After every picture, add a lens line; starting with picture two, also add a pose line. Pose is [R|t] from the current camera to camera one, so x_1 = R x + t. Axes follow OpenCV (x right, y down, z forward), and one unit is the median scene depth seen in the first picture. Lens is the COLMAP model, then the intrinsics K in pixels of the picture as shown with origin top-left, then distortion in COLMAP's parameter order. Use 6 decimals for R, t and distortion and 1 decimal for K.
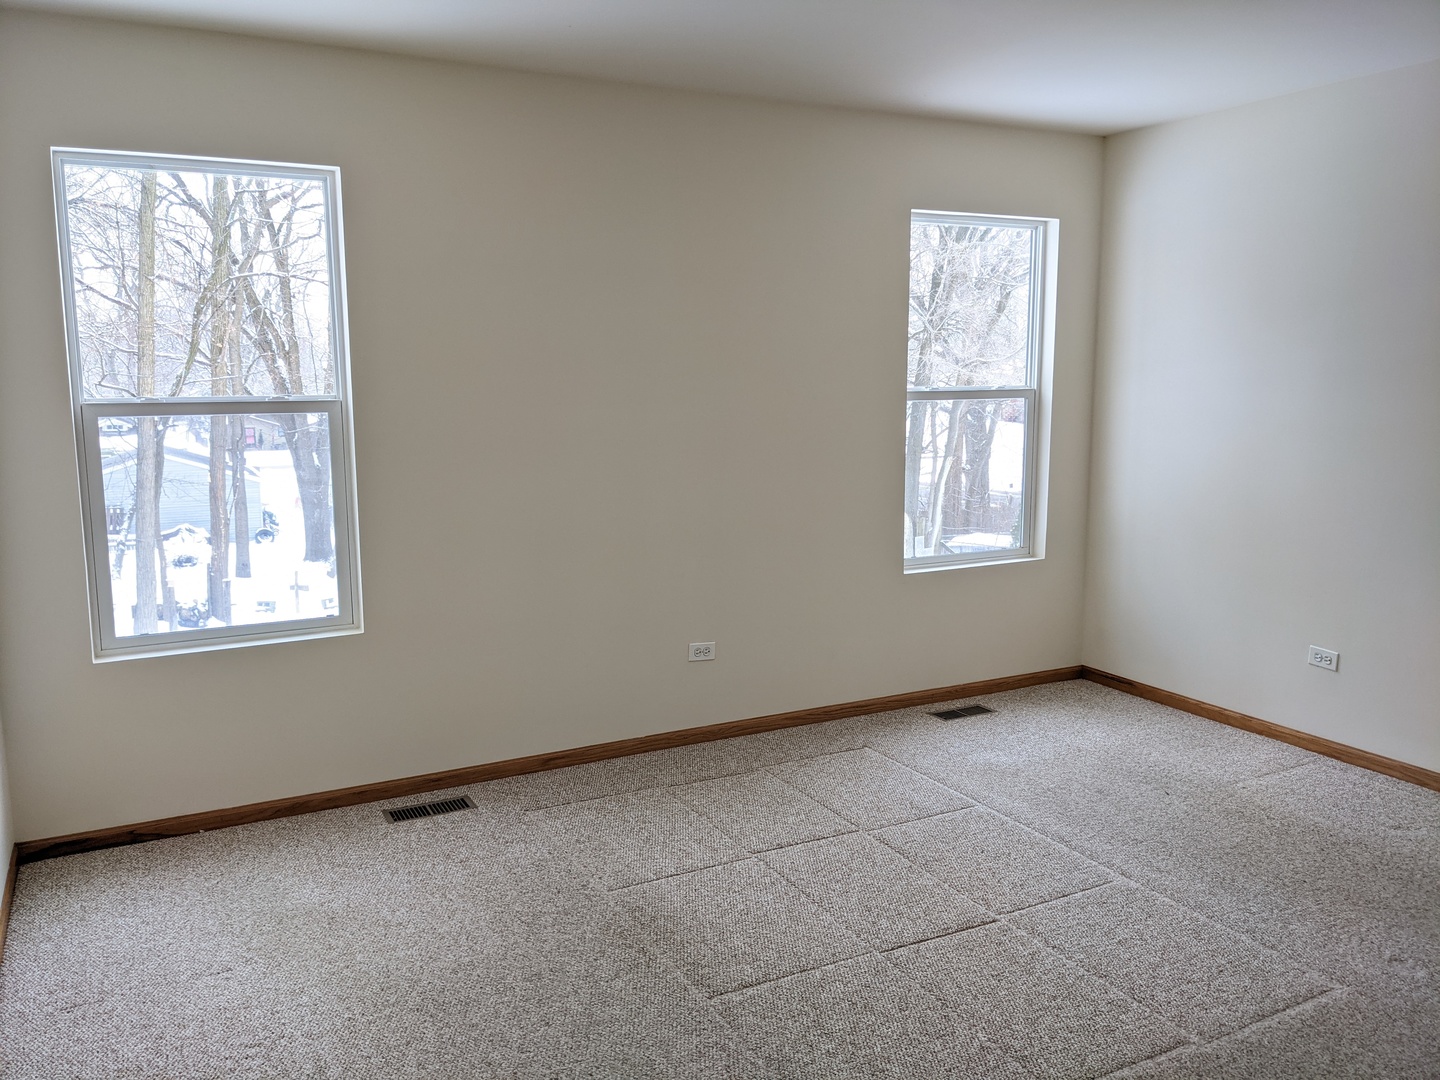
lens RADIAL K [[1142.2, 0, 720.0], [0, 1142.2, 540.0], [0, 0, 1]] dist [0.056248, -0.086421]
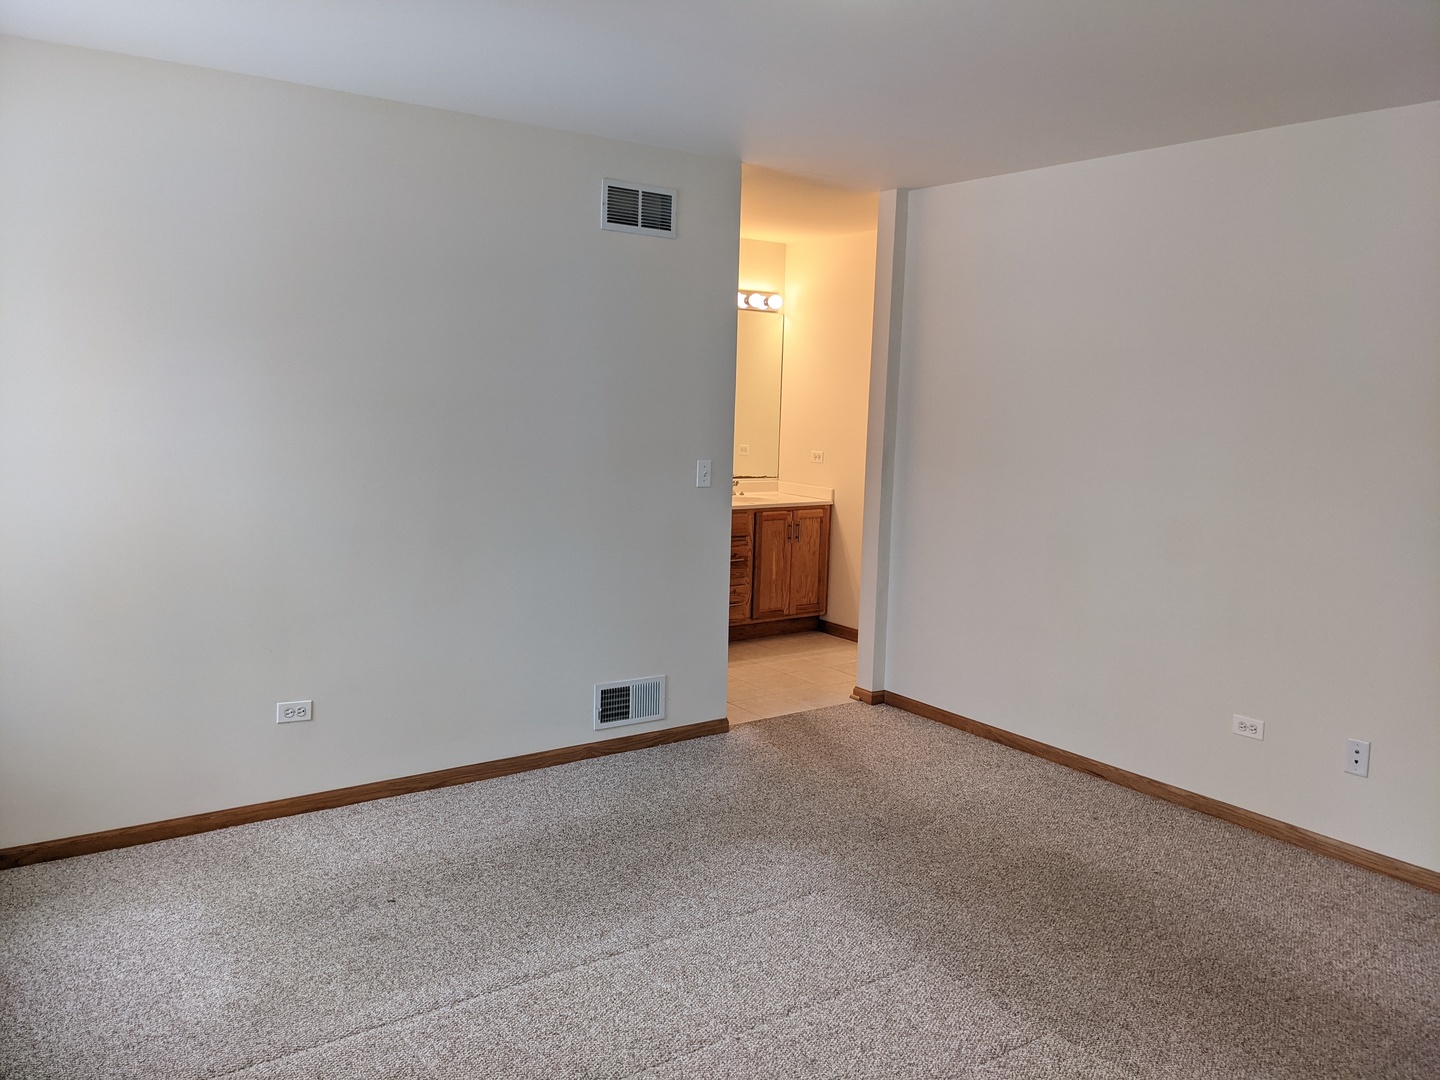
lens RADIAL K [[1142.2, 0, 720.0], [0, 1142.2, 540.0], [0, 0, 1]] dist [0.056248, -0.086421]
pose [[-0.148900, -0.125101, 0.980907, -0.426817], [0.117547, 0.982692, 0.143172, -0.128437], [-0.981841, 0.136621, -0.131618, 0.807889]]
